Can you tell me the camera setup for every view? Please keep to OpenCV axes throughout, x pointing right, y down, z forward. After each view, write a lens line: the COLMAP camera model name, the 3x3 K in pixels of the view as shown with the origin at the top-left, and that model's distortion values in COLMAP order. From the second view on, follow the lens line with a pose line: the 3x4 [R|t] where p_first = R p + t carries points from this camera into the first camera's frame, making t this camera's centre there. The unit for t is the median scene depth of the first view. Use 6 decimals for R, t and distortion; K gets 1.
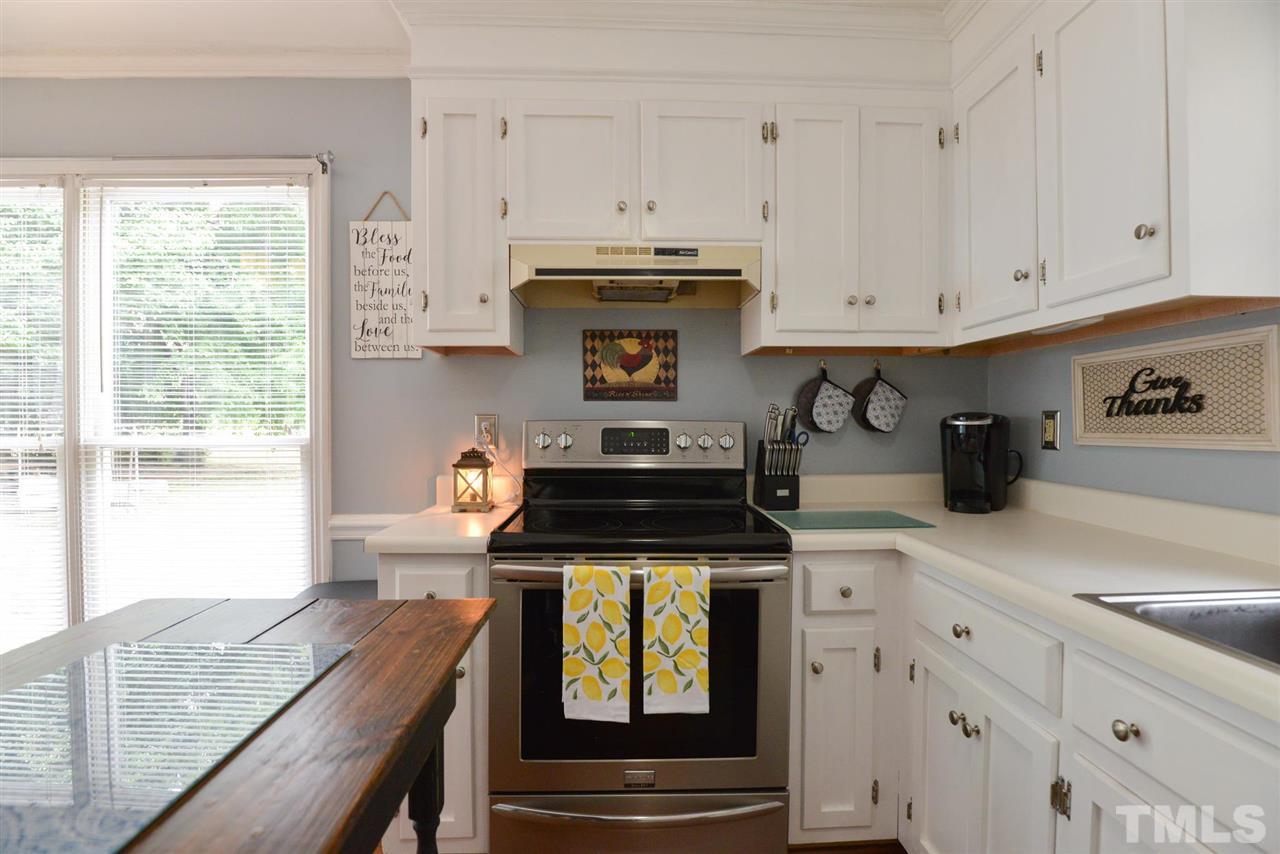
lens RADIAL K [[627.1, 0, 648.9], [0, 627.1, 426.5], [0, 0, 1]] dist [-0.020612, -0.006021]
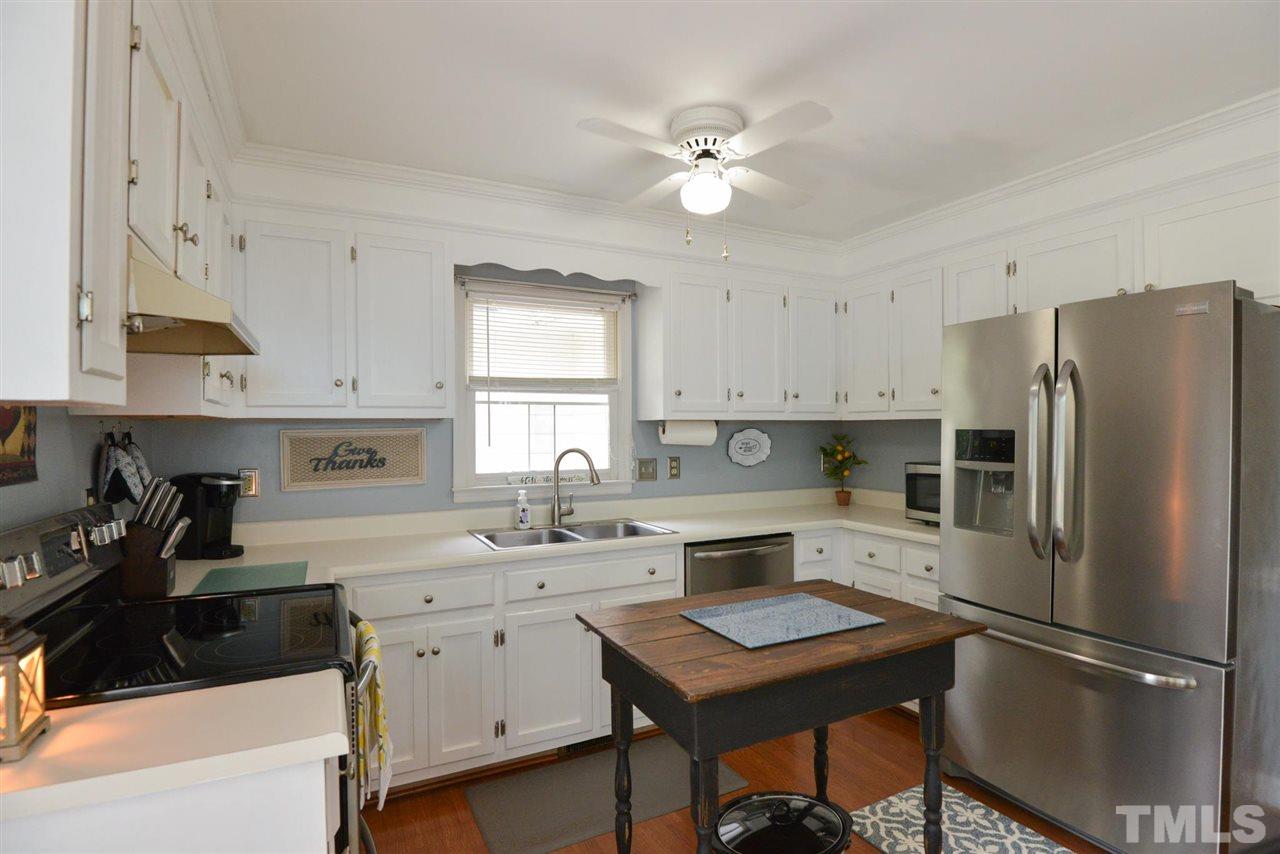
lens RADIAL K [[627.1, 0, 637.4], [0, 627.1, 428.2], [0, 0, 1]] dist [-0.020612, -0.006021]
pose [[-0.392143, 0.006454, 0.919882, -0.923708], [0.018449, 0.999829, 0.000849, -0.099188], [-0.919719, 0.017304, -0.392195, 0.773271]]
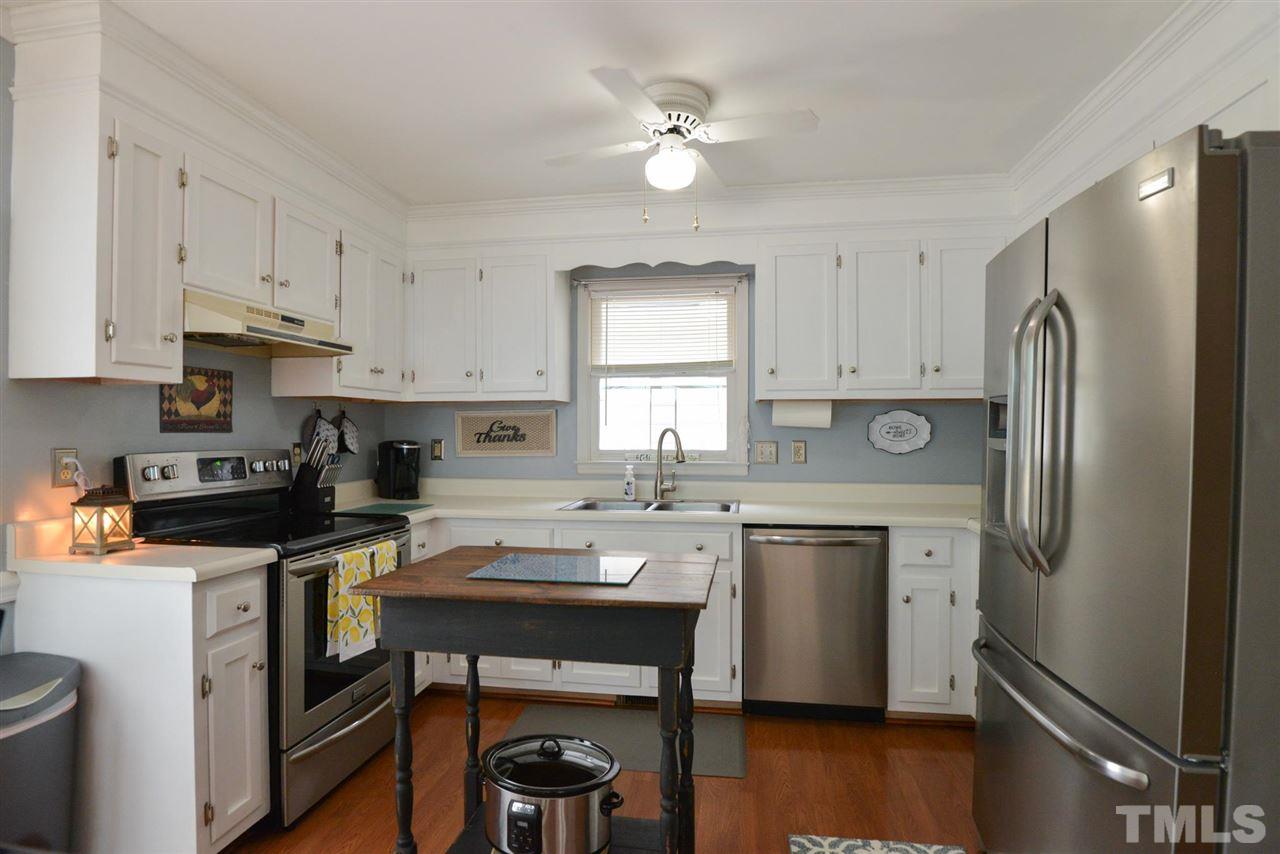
lens RADIAL K [[627.1, 0, 641.2], [0, 627.1, 429.1], [0, 0, 1]] dist [-0.020612, -0.006021]
pose [[0.210948, 0.005472, 0.977482, -1.063275], [0.011565, 0.999900, -0.008093, -0.033852], [-0.977429, 0.013012, 0.210864, 0.020449]]
